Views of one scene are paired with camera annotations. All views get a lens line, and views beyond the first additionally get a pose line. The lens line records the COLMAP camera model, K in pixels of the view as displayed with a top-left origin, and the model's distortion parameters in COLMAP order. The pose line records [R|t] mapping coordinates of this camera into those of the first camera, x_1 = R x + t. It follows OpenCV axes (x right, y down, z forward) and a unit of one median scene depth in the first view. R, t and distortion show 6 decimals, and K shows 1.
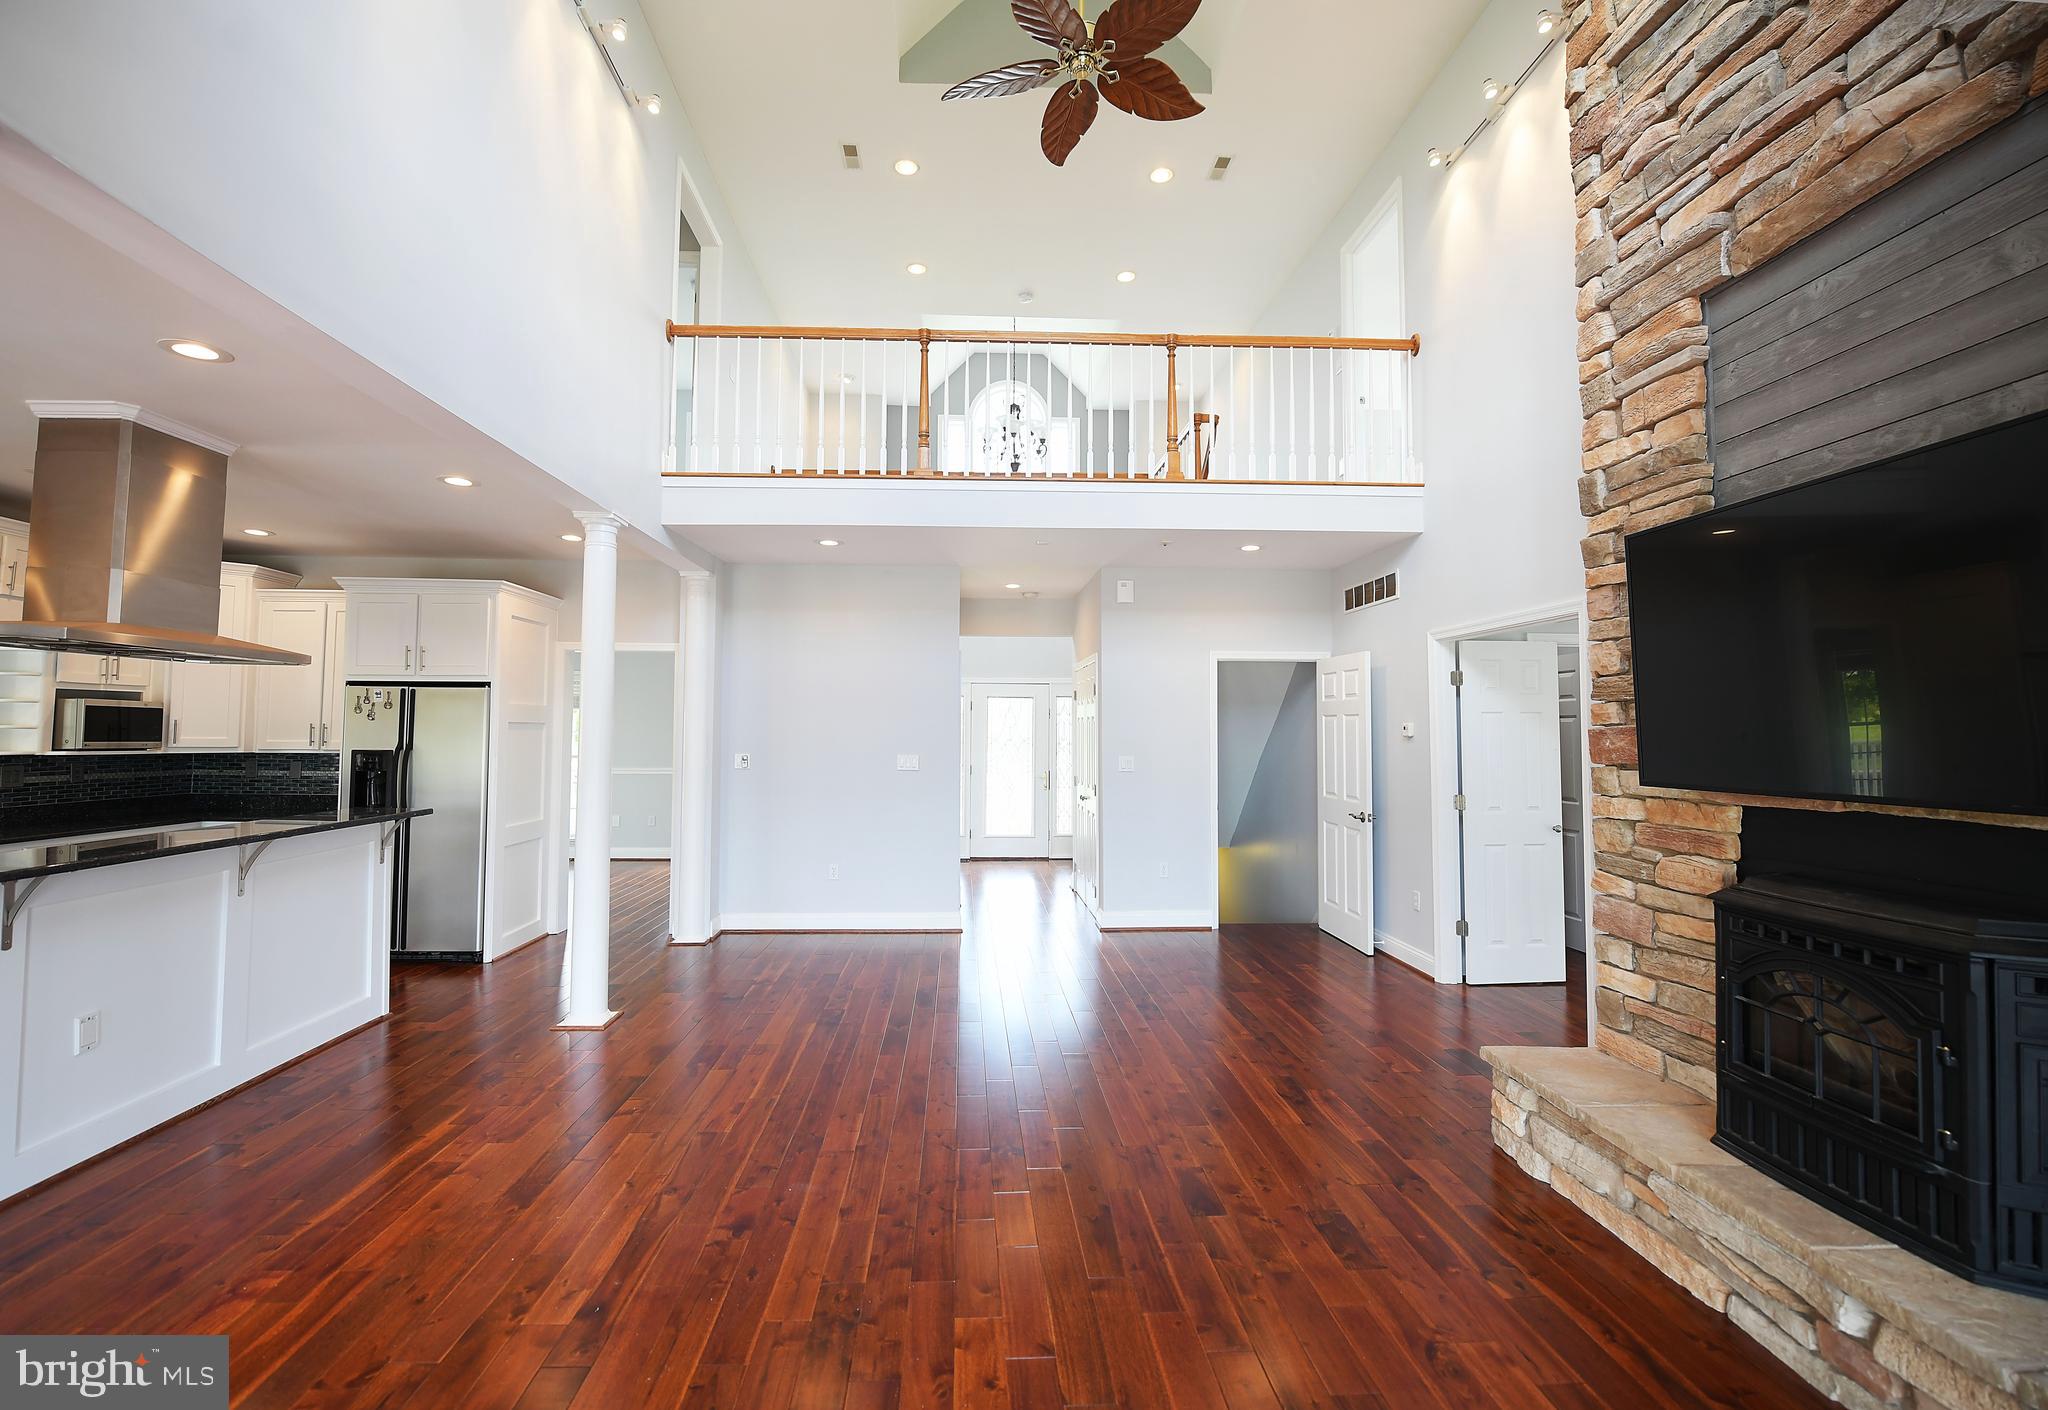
lens RADIAL K [[878.0, 0, 1002.0], [0, 878.0, 691.1], [0, 0, 1]] dist [-0.015456, -0.000146]
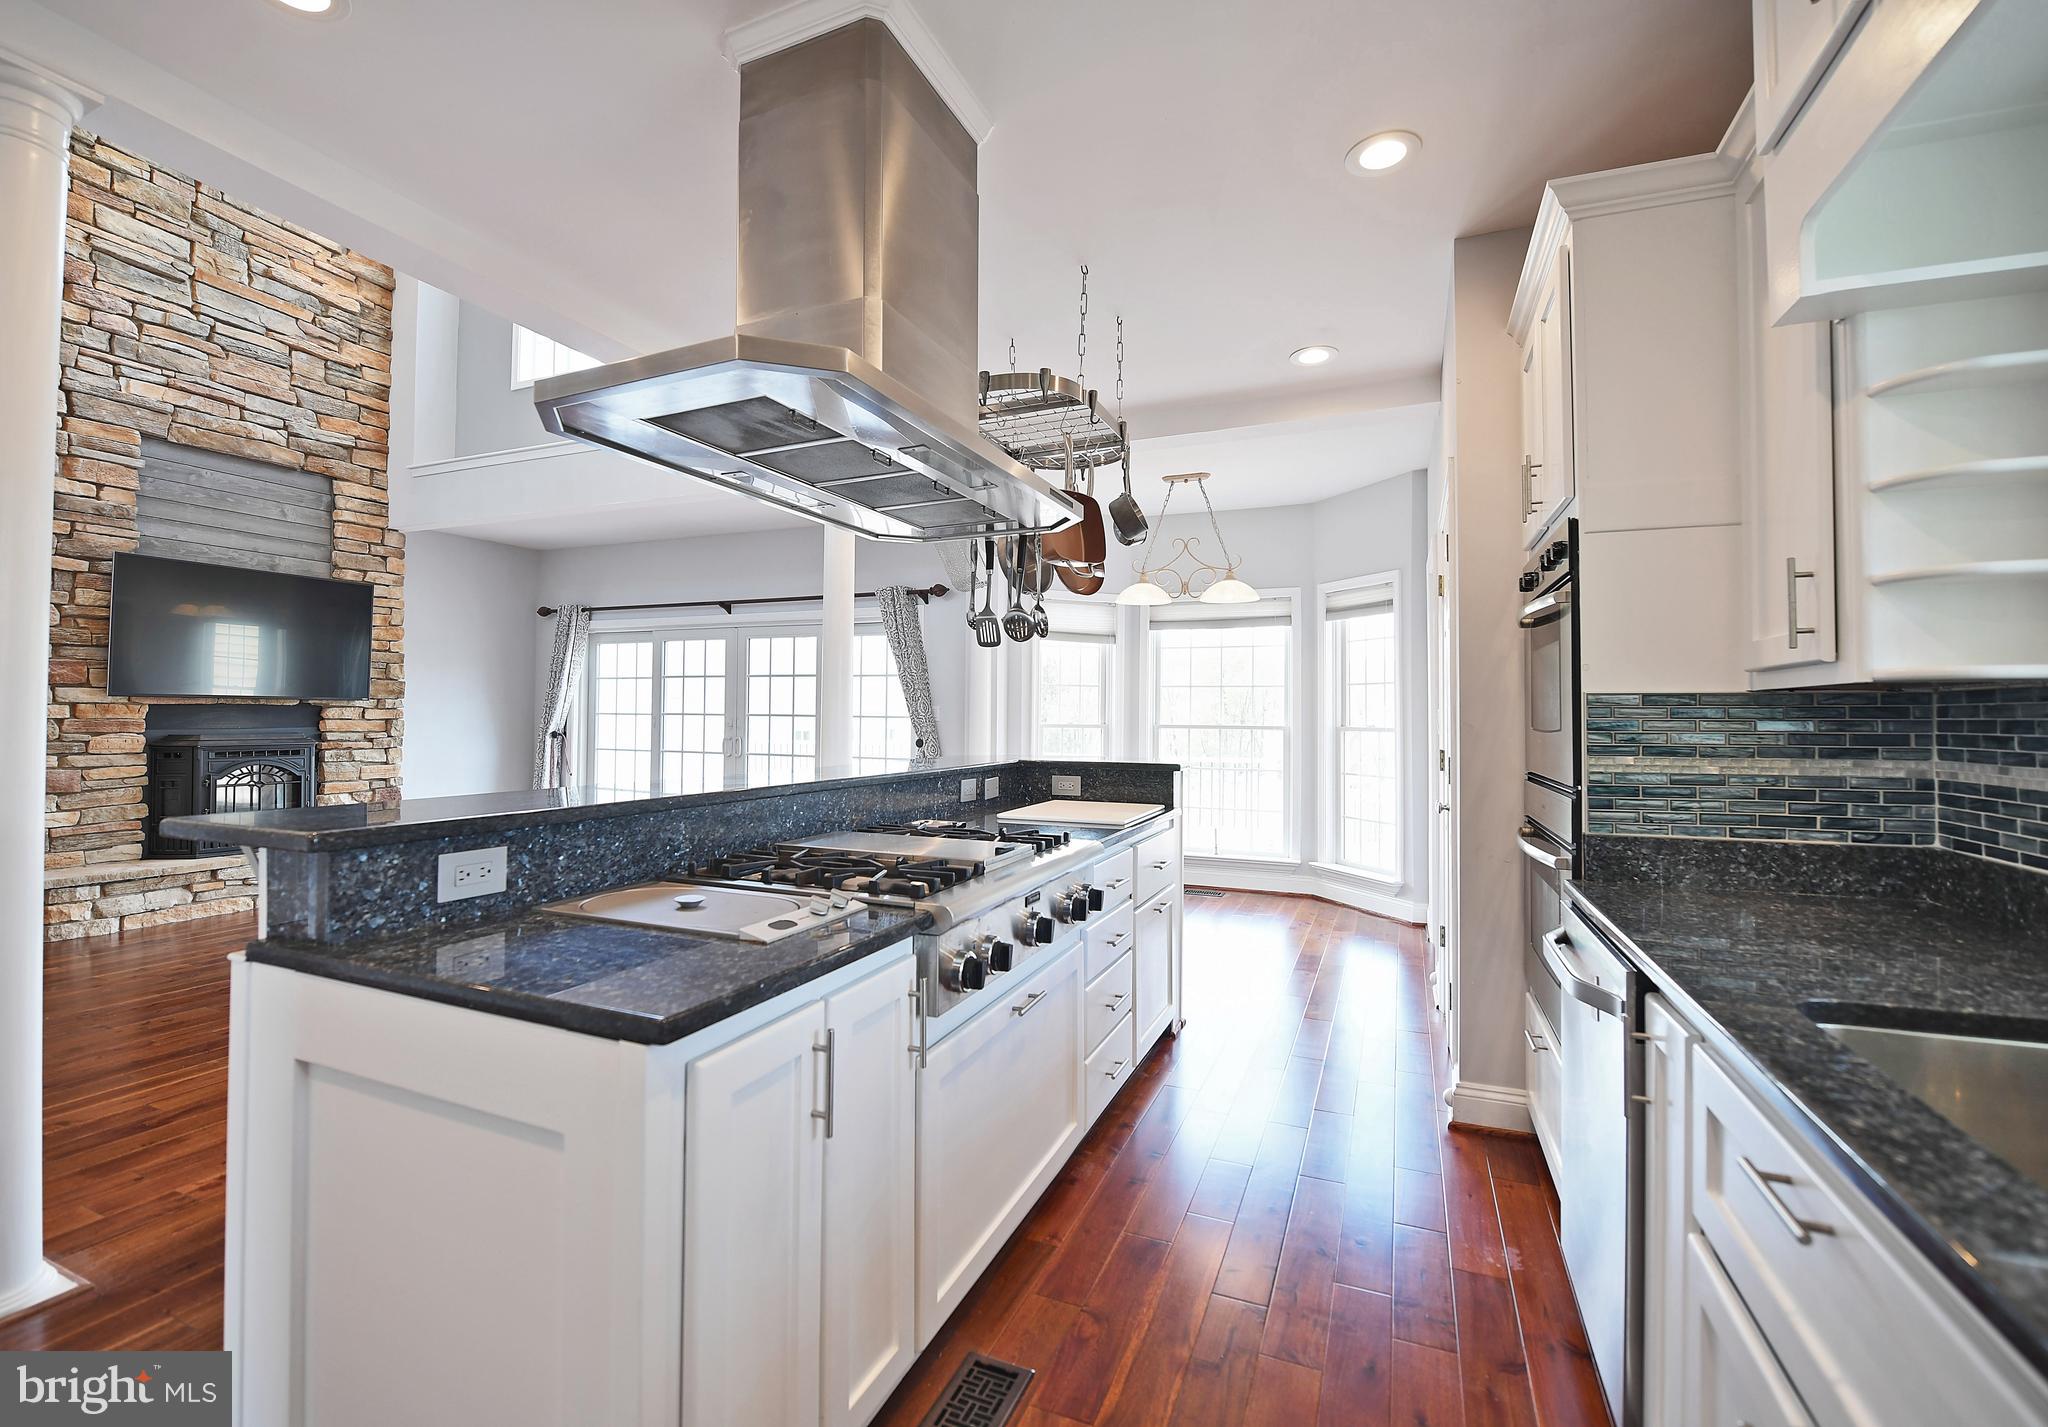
lens RADIAL K [[890.4, 0, 1008.7], [0, 890.4, 696.1], [0, 0, 1]] dist [-0.016529, -0.002194]
pose [[-0.899489, -0.004598, 0.436919, -1.009993], [-0.035217, 0.997454, -0.062005, 0.094280], [-0.435522, -0.071160, -0.897361, 1.091163]]
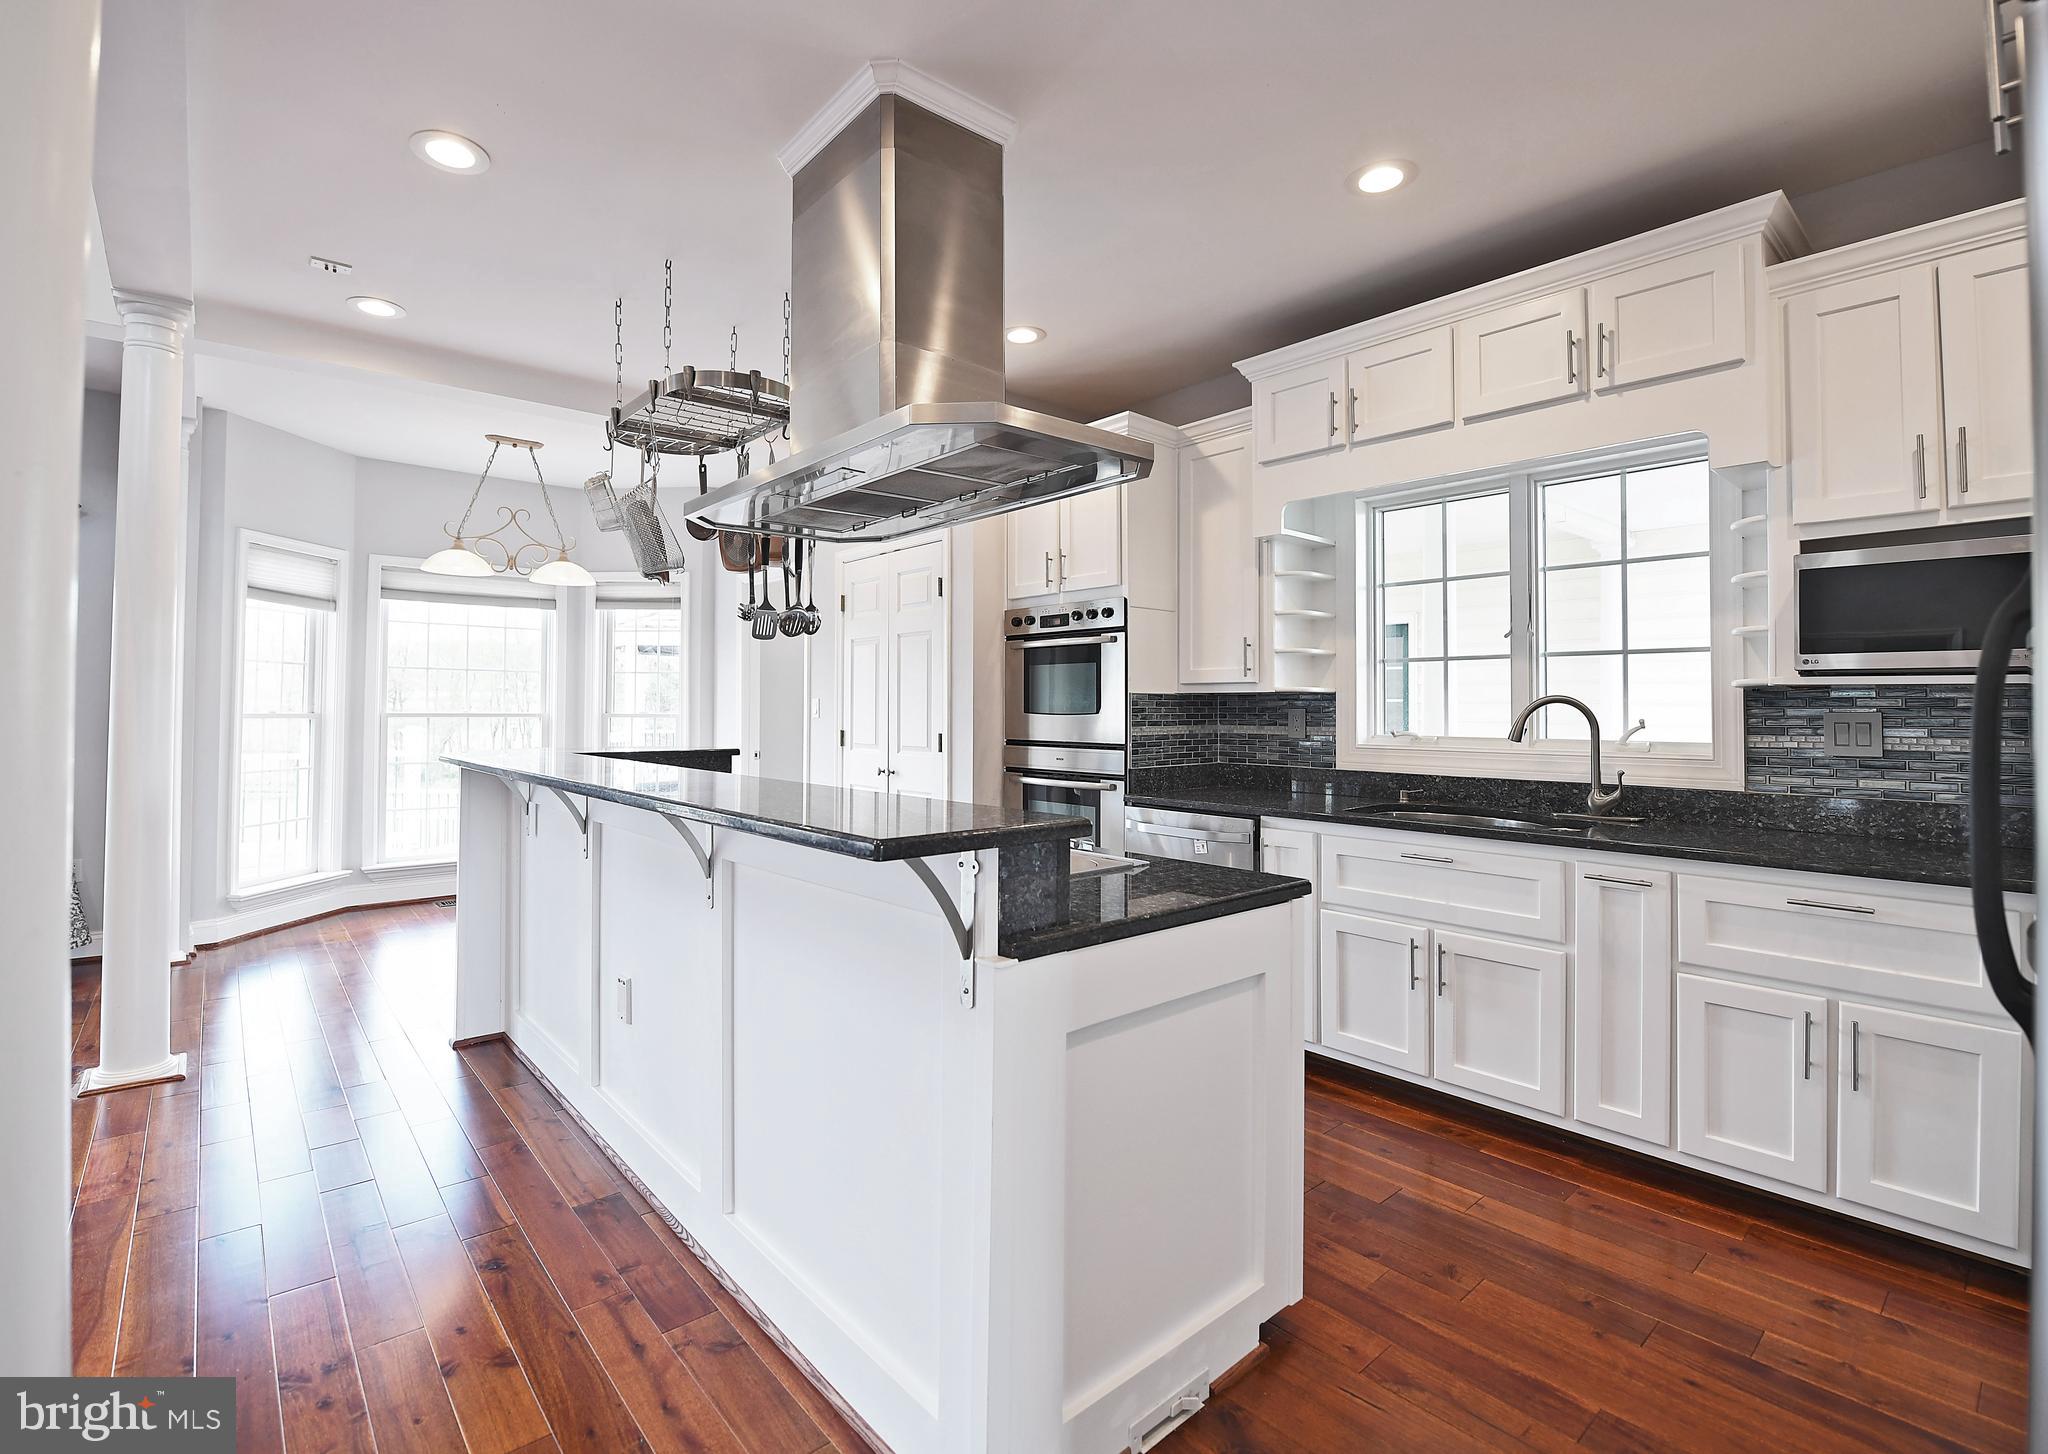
lens RADIAL K [[932.5, 0, 987.8], [0, 932.5, 685.7], [0, 0, 1]] dist [-0.016297, -0.000896]
pose [[-0.792830, -0.025150, -0.608923, -0.486384], [0.018332, 0.997712, -0.065077, 0.101756], [0.609167, -0.062758, -0.790555, 1.167926]]
